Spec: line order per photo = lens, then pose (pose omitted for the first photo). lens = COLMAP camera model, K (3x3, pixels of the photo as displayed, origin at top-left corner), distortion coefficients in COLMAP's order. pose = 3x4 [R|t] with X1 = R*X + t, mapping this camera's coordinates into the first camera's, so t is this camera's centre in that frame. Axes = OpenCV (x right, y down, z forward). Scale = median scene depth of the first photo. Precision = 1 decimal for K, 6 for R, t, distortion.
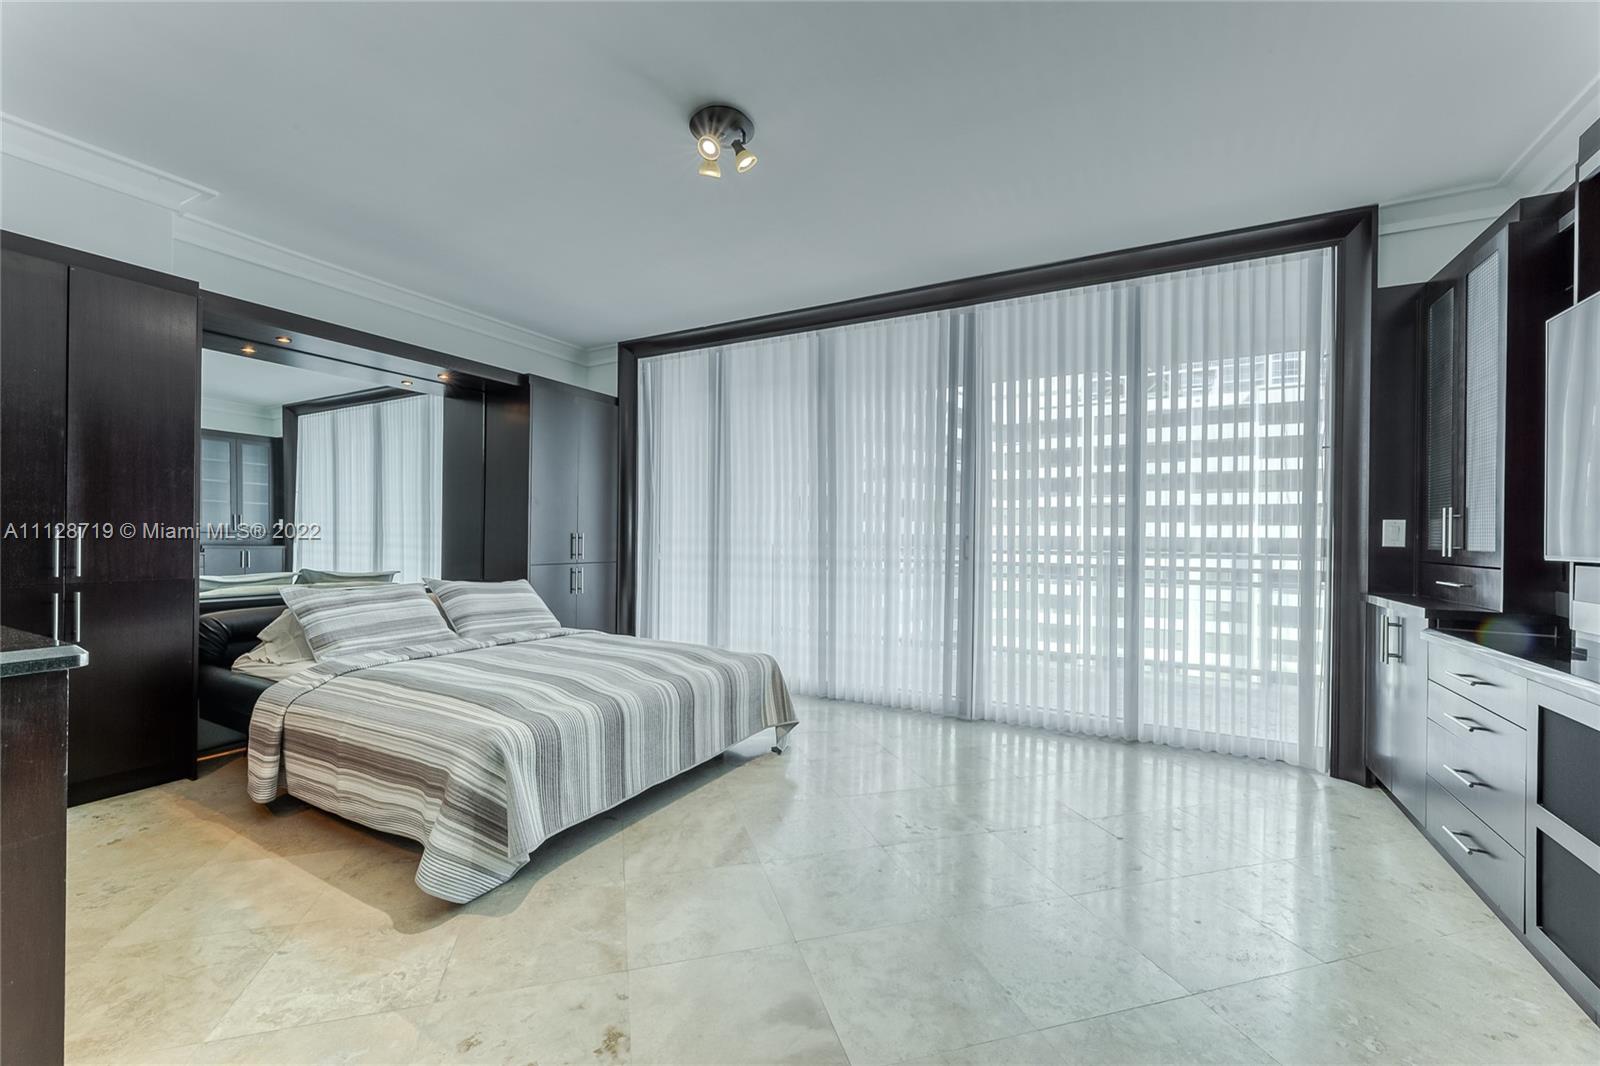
lens RADIAL K [[648.6, 0, 795.1], [0, 648.6, 534.3], [0, 0, 1]] dist [0.001713, -0.000820]
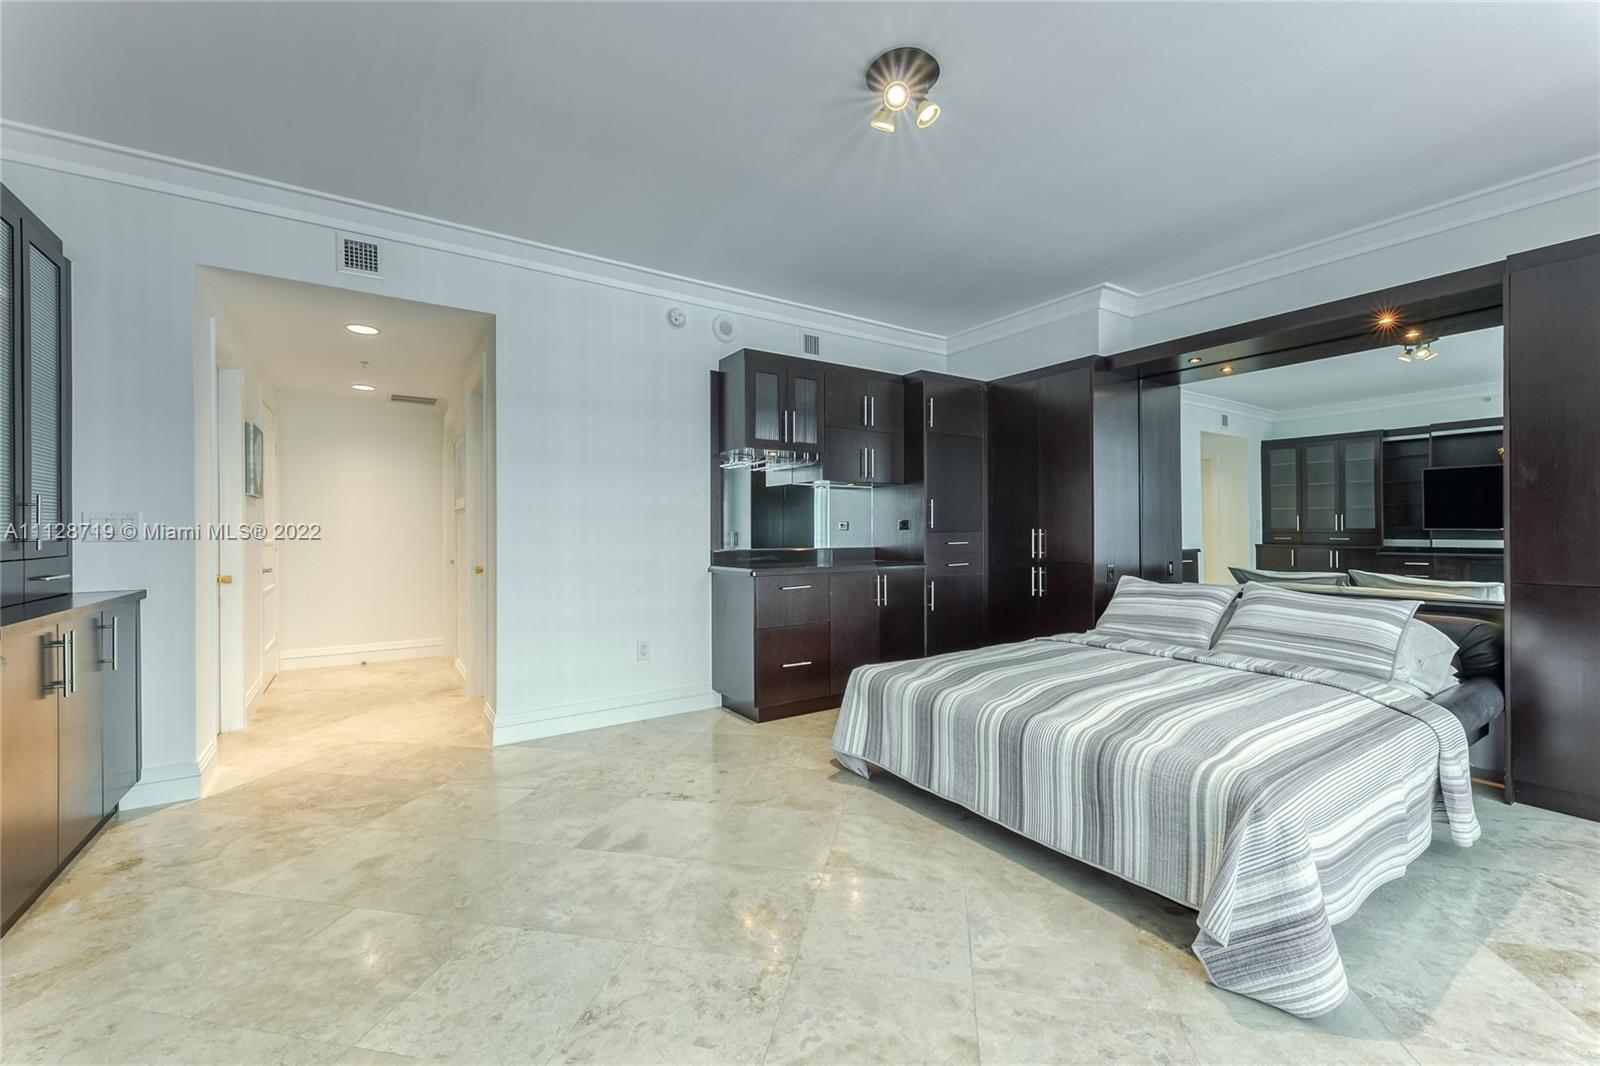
lens RADIAL K [[648.6, 0, 803.8], [0, 648.6, 535.7], [0, 0, 1]] dist [0.001713, -0.000820]
pose [[-0.457617, 0.000185, -0.889150, 0.623897], [-0.000861, 0.999999, 0.000652, 0.005010], [0.889149, 0.001064, -0.457616, 1.087268]]
